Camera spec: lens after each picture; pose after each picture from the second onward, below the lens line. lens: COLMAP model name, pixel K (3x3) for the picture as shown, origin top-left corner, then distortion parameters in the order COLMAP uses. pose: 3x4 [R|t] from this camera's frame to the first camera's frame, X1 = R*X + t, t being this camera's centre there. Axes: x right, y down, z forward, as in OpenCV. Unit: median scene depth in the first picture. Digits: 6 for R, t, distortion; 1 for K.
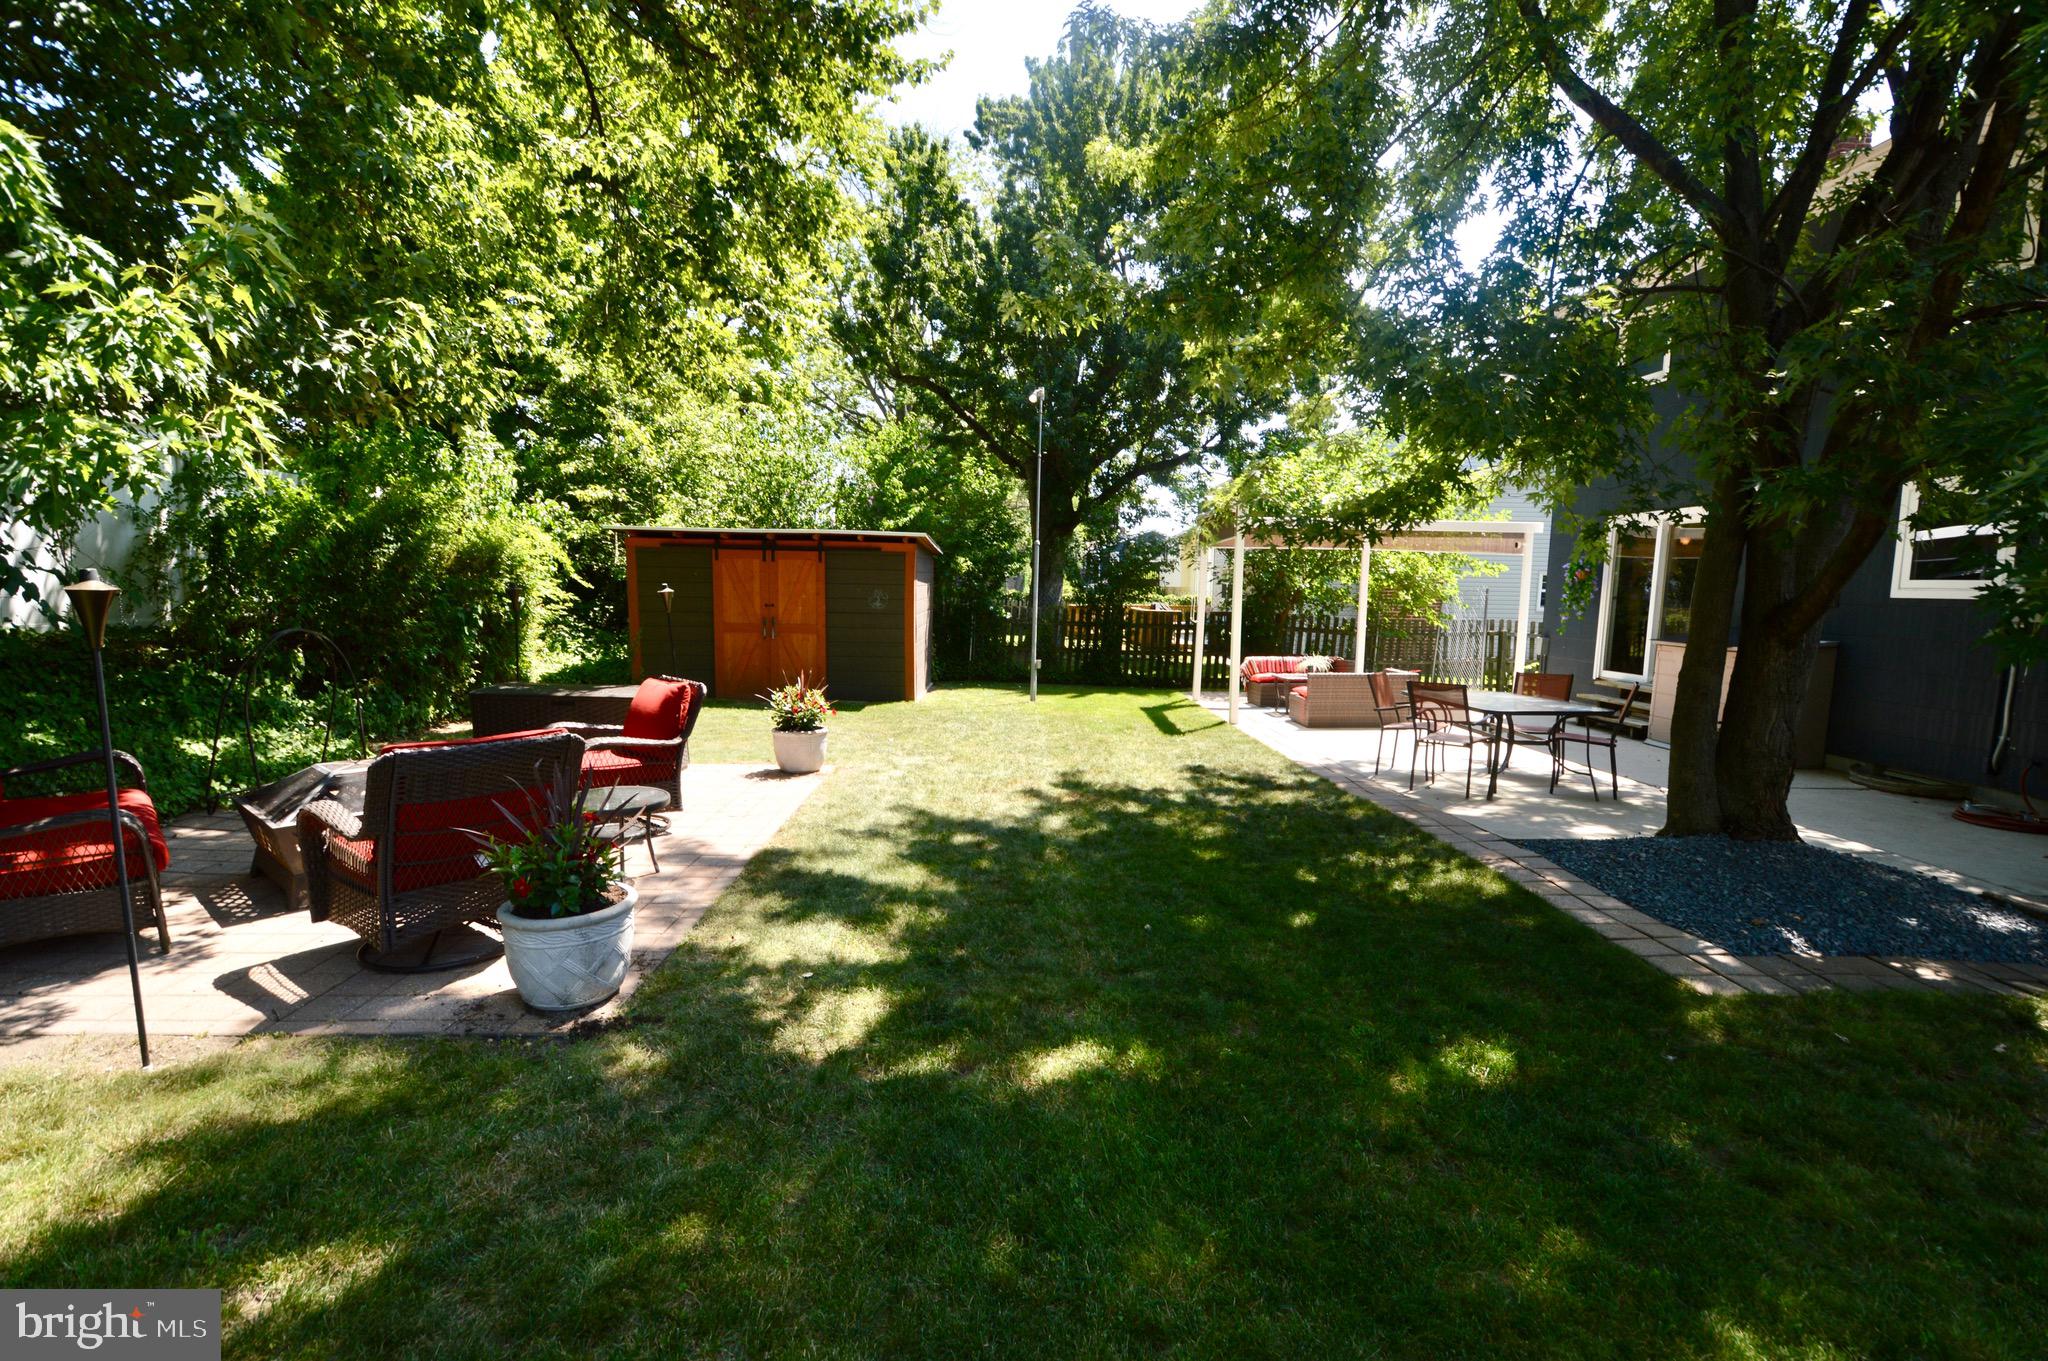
lens RADIAL K [[941.3, 0, 1023.4], [0, 941.3, 702.9], [0, 0, 1]] dist [0.003110, -0.012174]
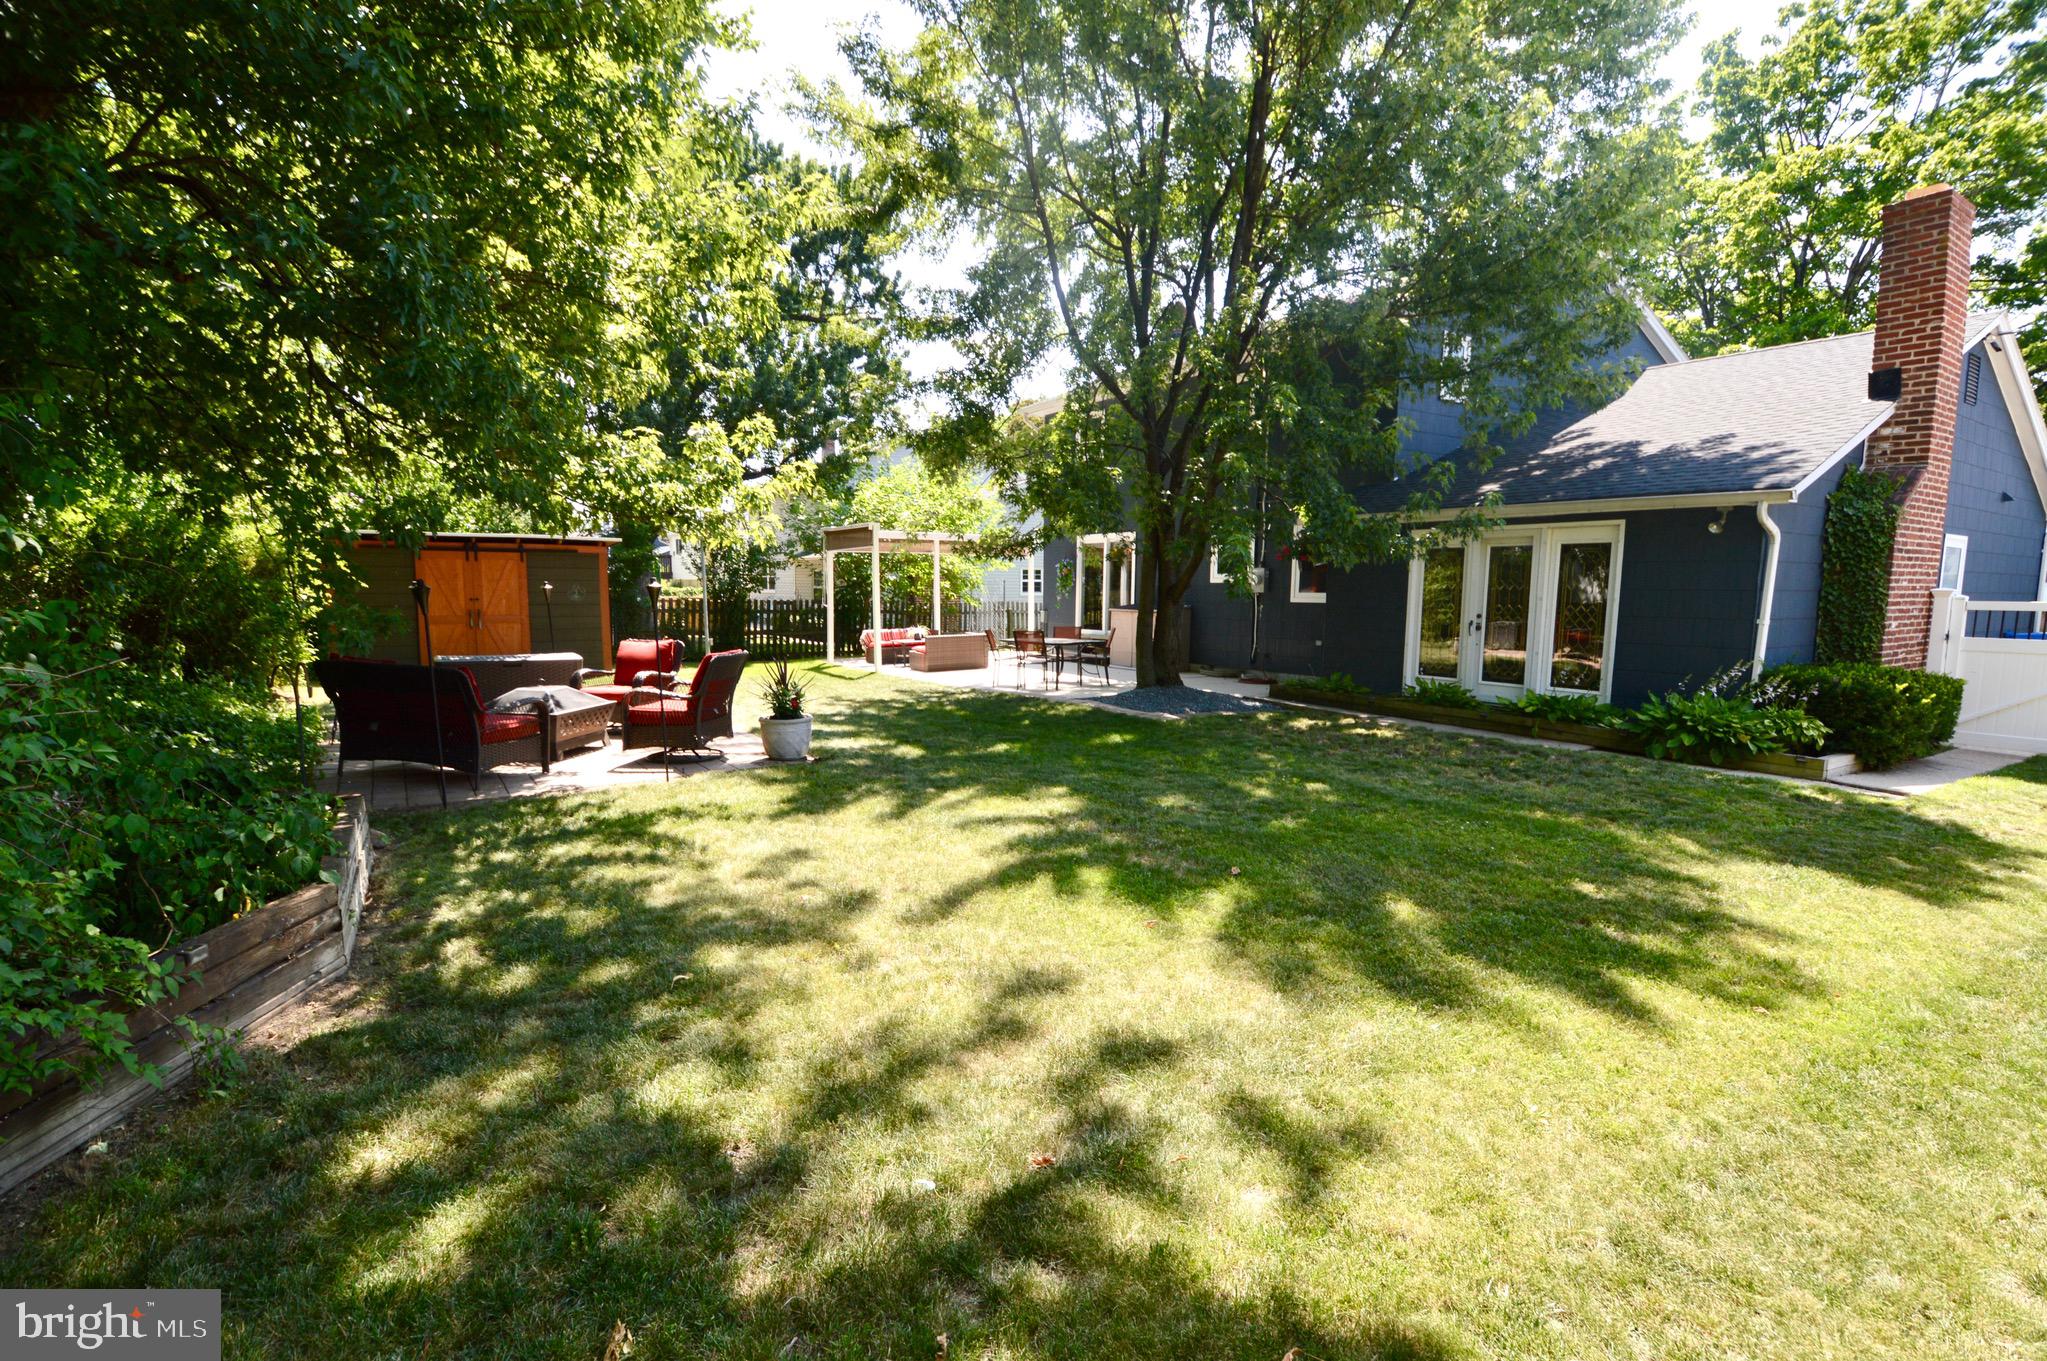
lens RADIAL K [[940.8, 0, 1022.9], [0, 940.8, 702.8], [0, 0, 1]] dist [0.003110, -0.012174]
pose [[0.836169, -0.073545, 0.543518, -0.437831], [0.069882, 0.997178, 0.027421, 0.047455], [-0.544001, 0.015054, 0.838950, -0.414433]]
